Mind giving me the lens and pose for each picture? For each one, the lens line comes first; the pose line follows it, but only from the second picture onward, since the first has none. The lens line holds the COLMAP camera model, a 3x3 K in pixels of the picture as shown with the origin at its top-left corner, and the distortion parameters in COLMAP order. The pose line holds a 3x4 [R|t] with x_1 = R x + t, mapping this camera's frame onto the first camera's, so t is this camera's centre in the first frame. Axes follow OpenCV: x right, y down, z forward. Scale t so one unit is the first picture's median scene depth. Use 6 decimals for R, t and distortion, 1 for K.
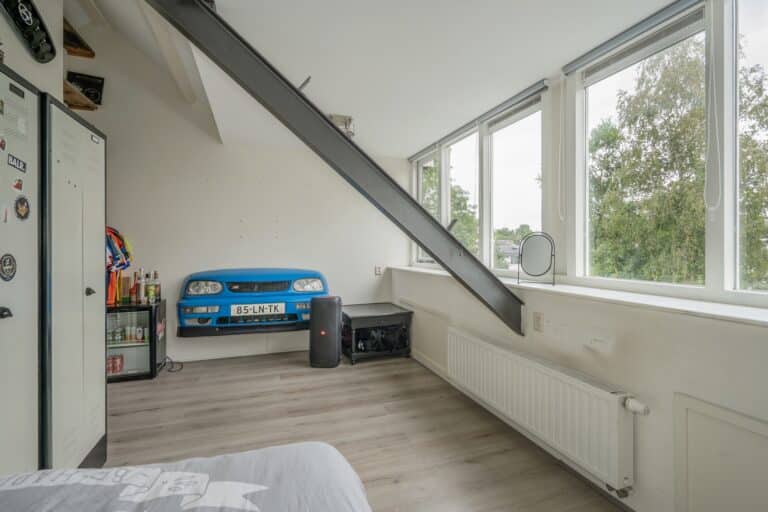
lens RADIAL K [[359.2, 0, 384.0], [0, 359.2, 256.0], [0, 0, 1]] dist [0.002140, 0.000362]
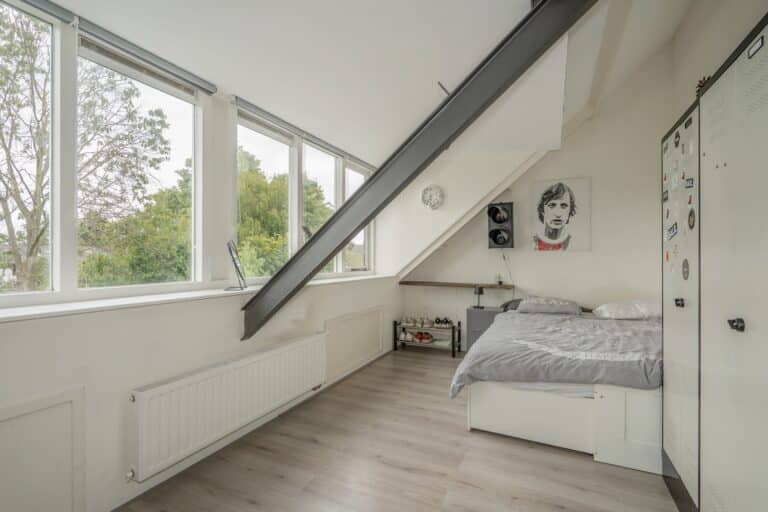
lens RADIAL K [[359.2, 0, 384.0], [0, 359.2, 256.0], [0, 0, 1]] dist [0.002140, 0.000362]
pose [[-0.717055, -0.002514, 0.697012, -0.637719], [0.016190, 0.999664, 0.020261, -0.028947], [-0.696829, 0.025813, -0.716773, 1.494867]]
